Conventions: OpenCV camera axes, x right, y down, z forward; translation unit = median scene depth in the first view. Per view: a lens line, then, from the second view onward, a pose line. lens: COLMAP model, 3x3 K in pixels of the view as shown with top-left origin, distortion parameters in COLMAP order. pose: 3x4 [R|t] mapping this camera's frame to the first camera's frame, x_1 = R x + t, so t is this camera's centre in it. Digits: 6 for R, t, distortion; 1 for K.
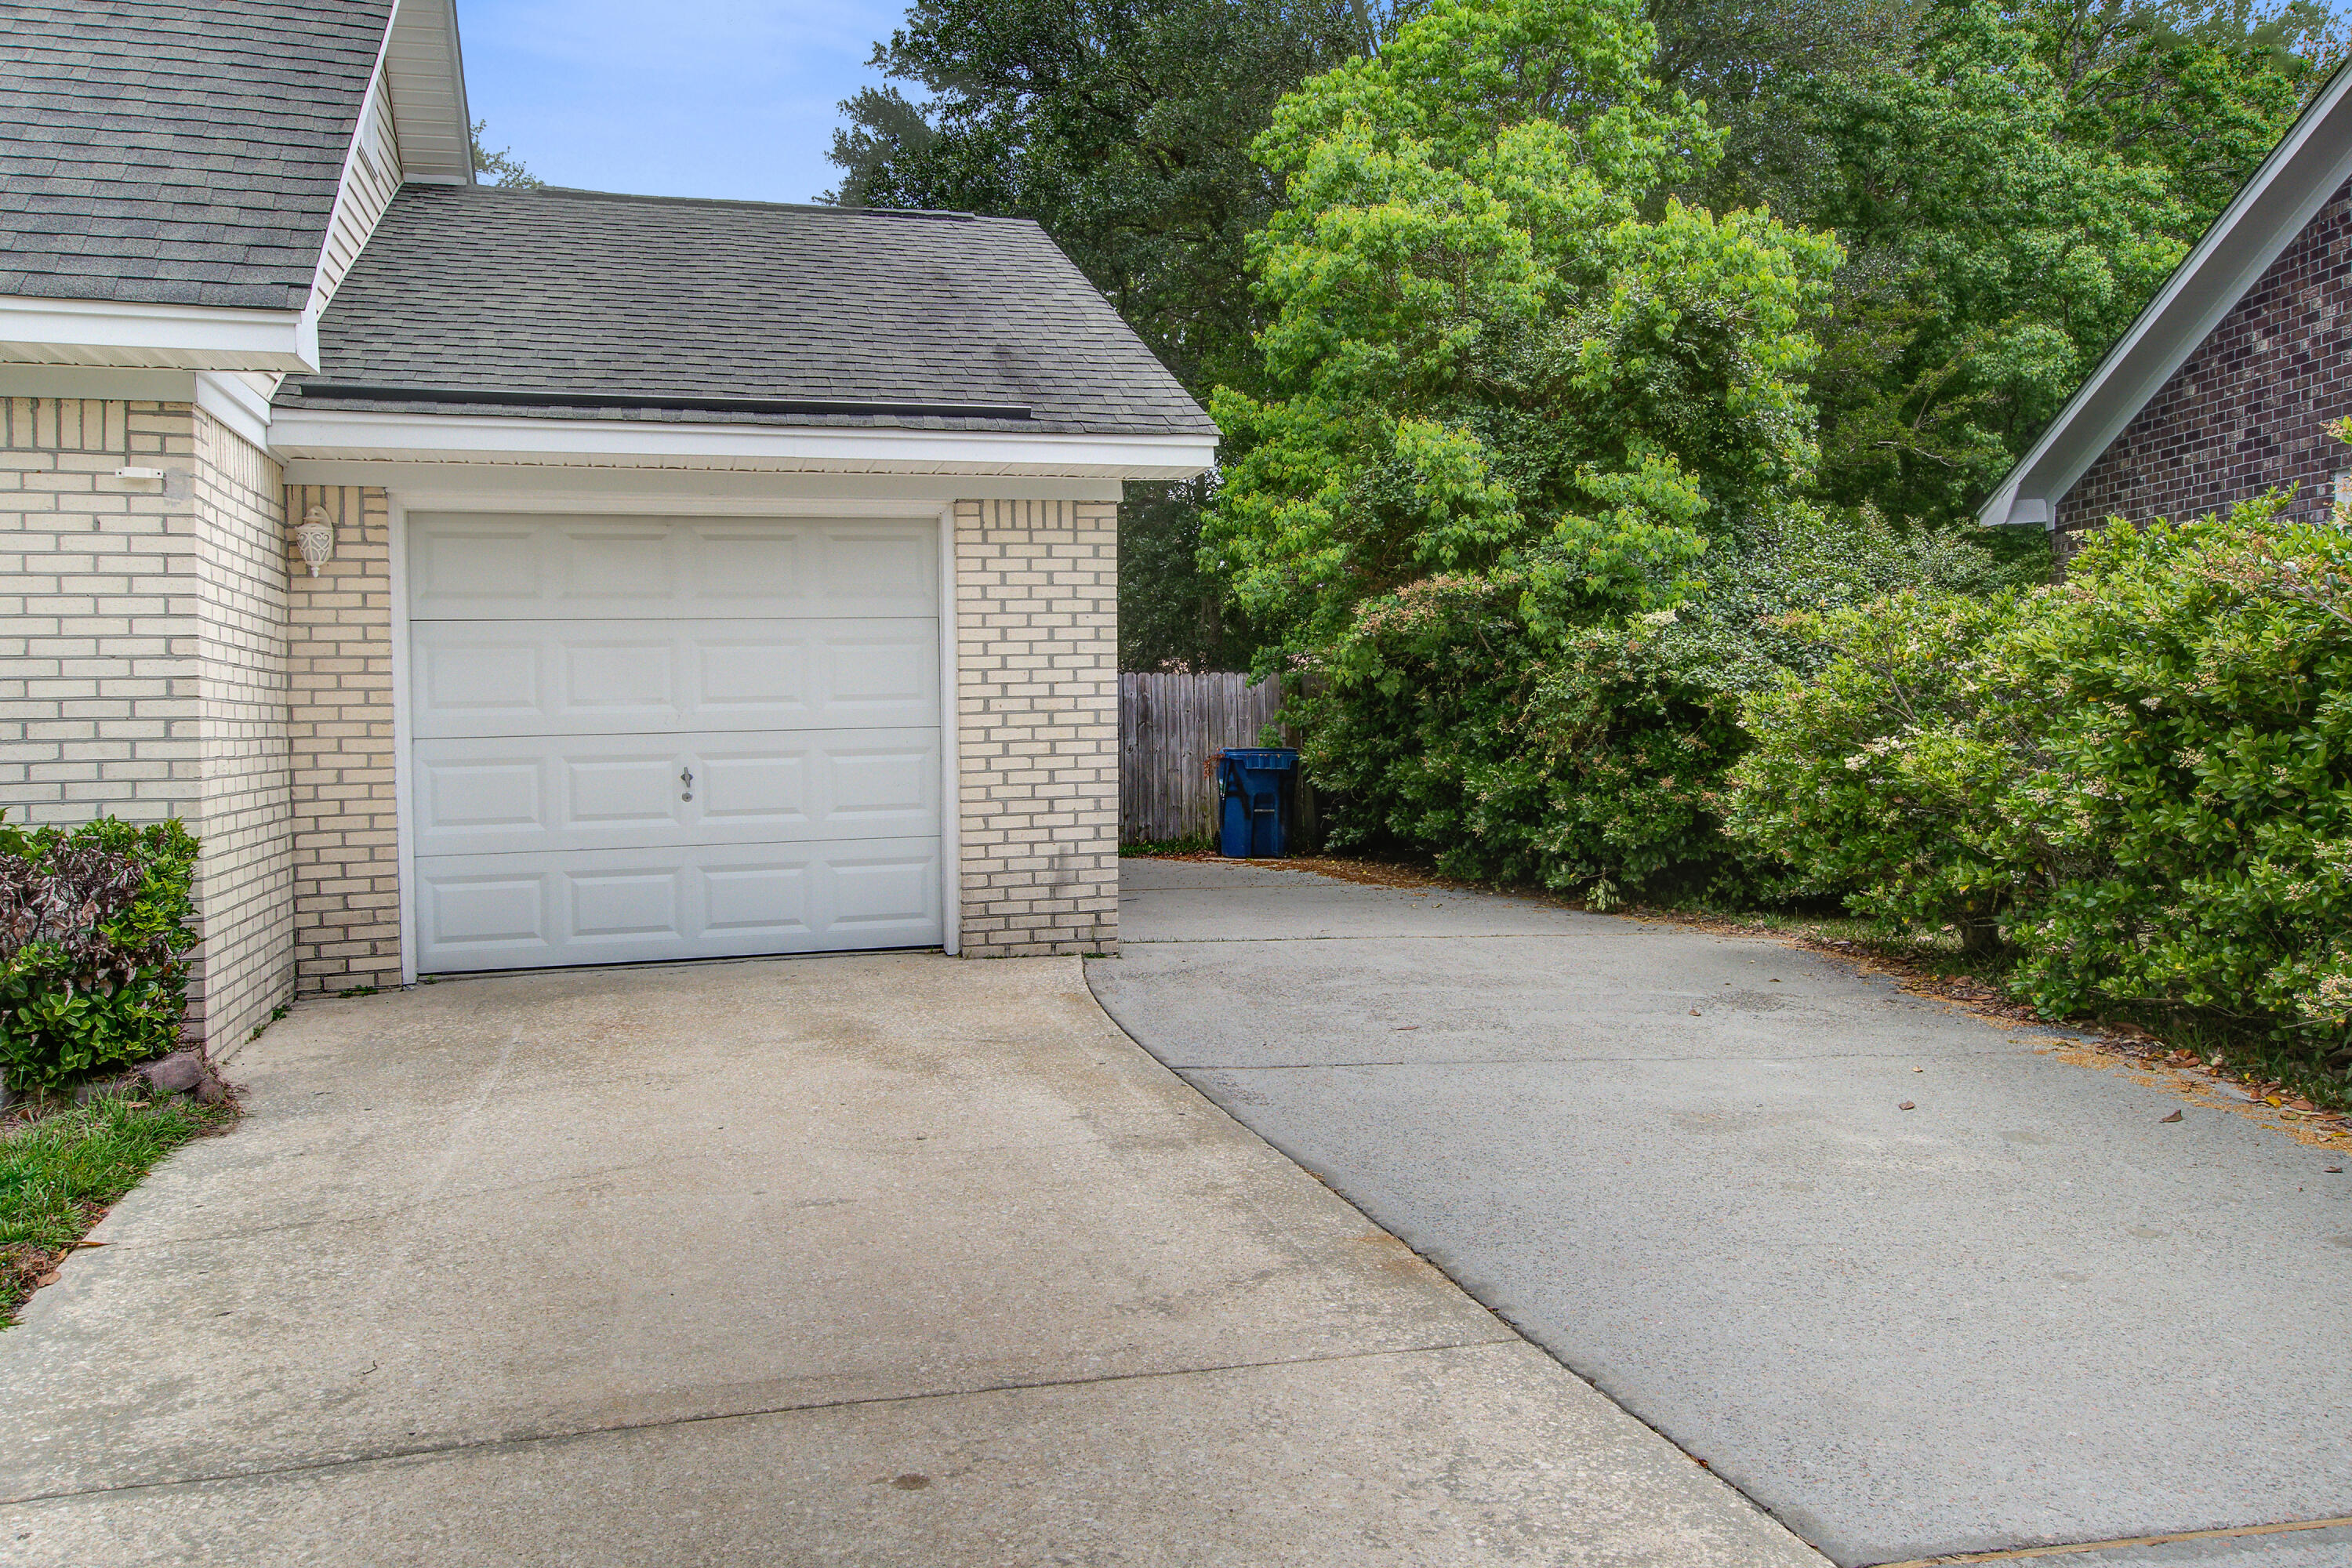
lens RADIAL K [[1781.3, 0, 1169.4], [0, 1781.3, 703.3], [0, 0, 1]] dist [0.083931, 0.002907]
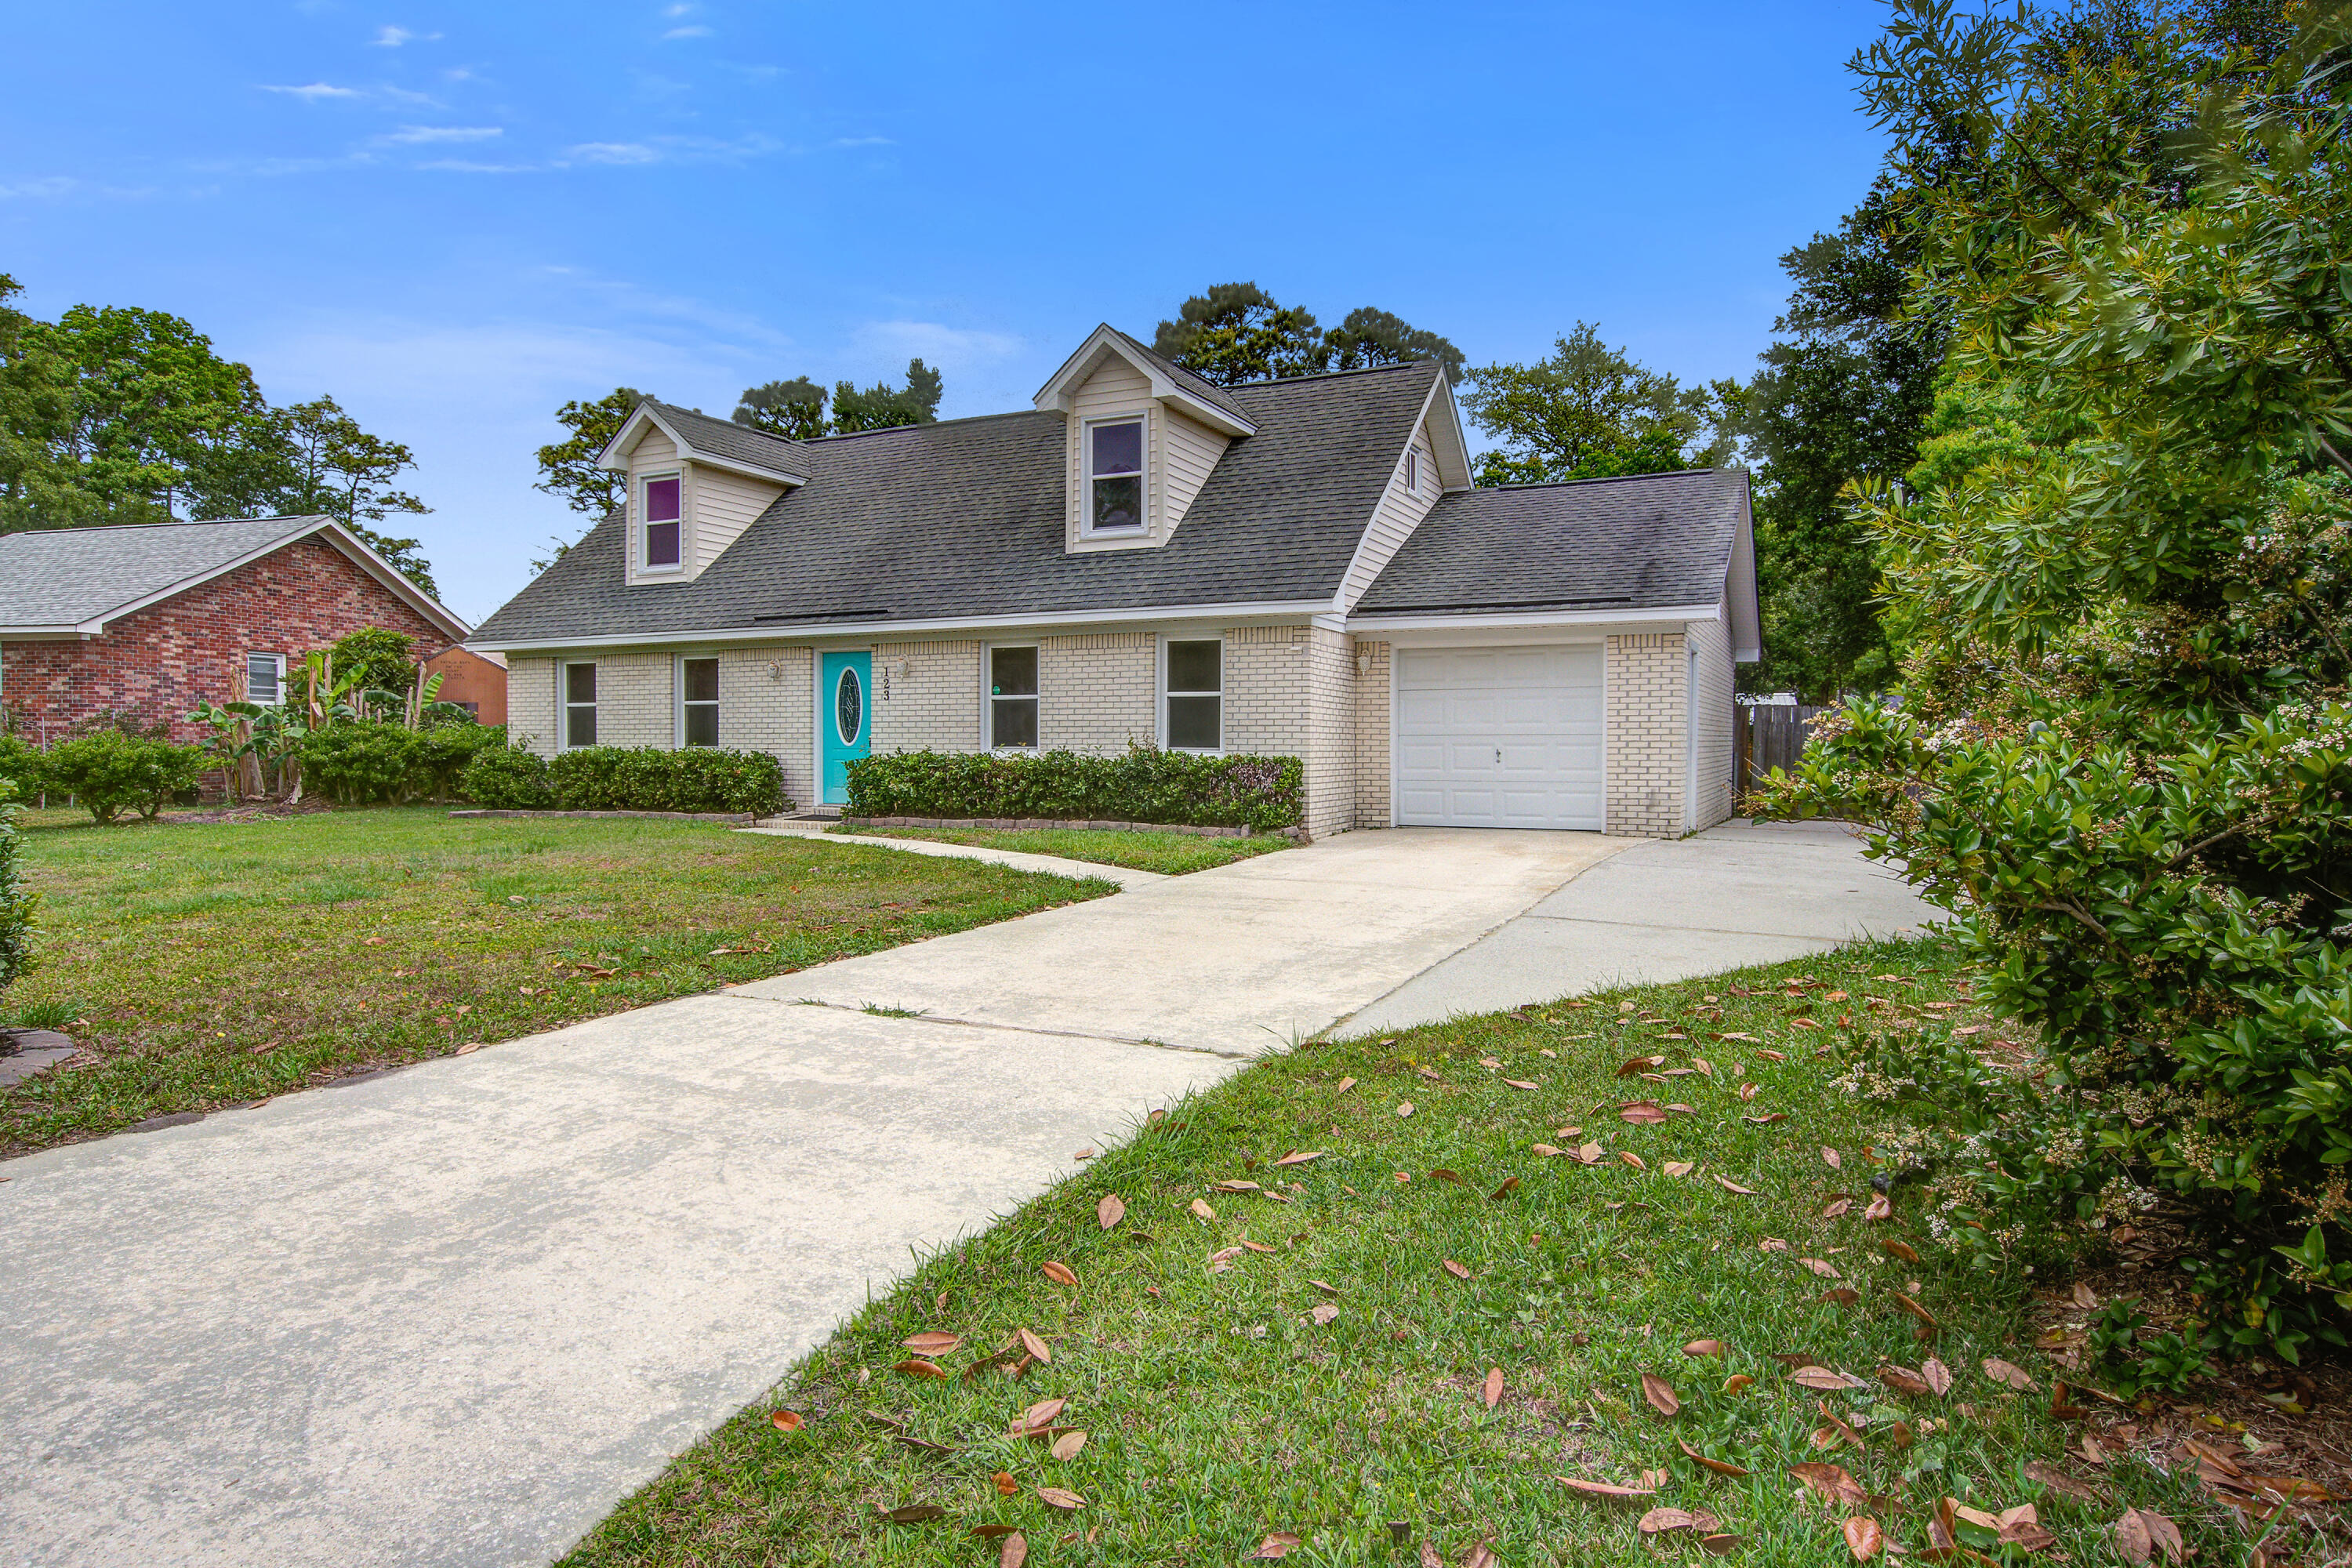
lens RADIAL K [[1235.3, 0, 1177.4], [0, 1235.3, 734.0], [0, 0, 1]] dist [-0.000916, -0.000150]
pose [[0.743120, 0.012273, -0.669045, 0.552409], [-0.006748, 0.999918, 0.010847, -0.000028], [0.669124, -0.003545, 0.743142, -0.557939]]
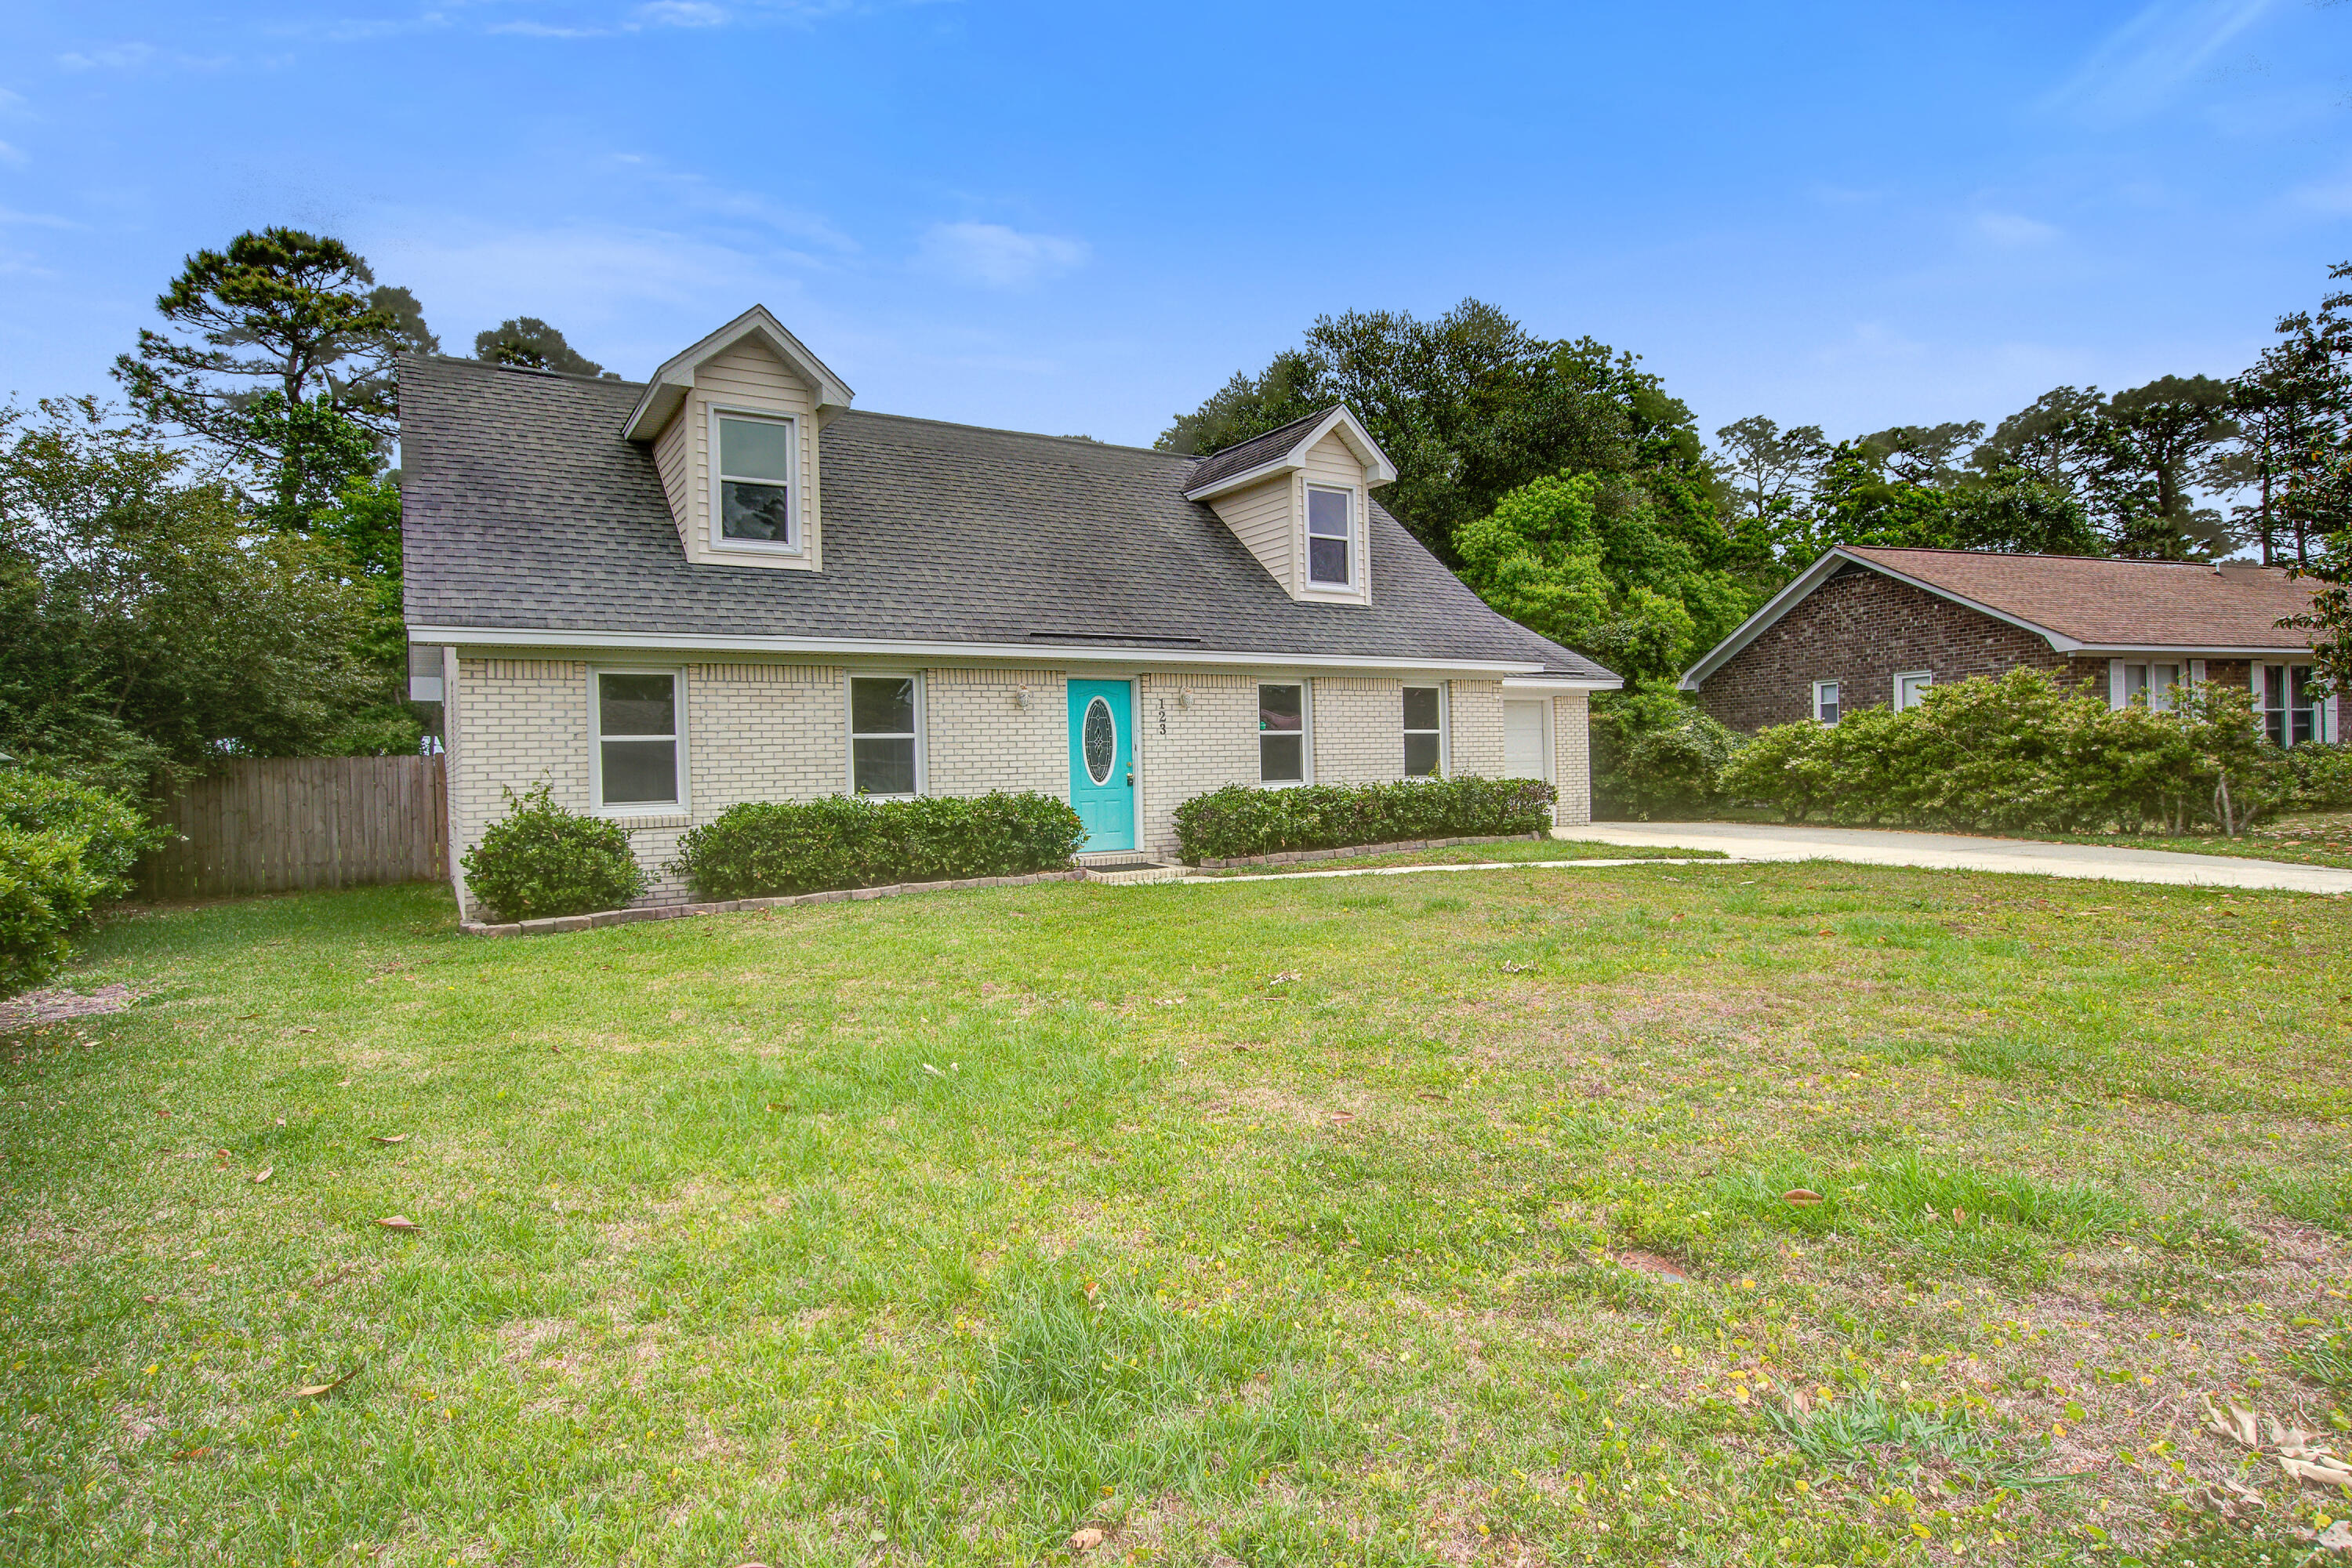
lens RADIAL K [[1215.6, 0, 1174.1], [0, 1215.6, 793.3], [0, 0, 1]] dist [-0.017483, 0.000185]
pose [[0.971242, -0.013994, 0.237683, -1.419295], [0.009841, 0.999778, 0.018652, 0.024084], [-0.237891, -0.015776, 0.971164, -1.147270]]
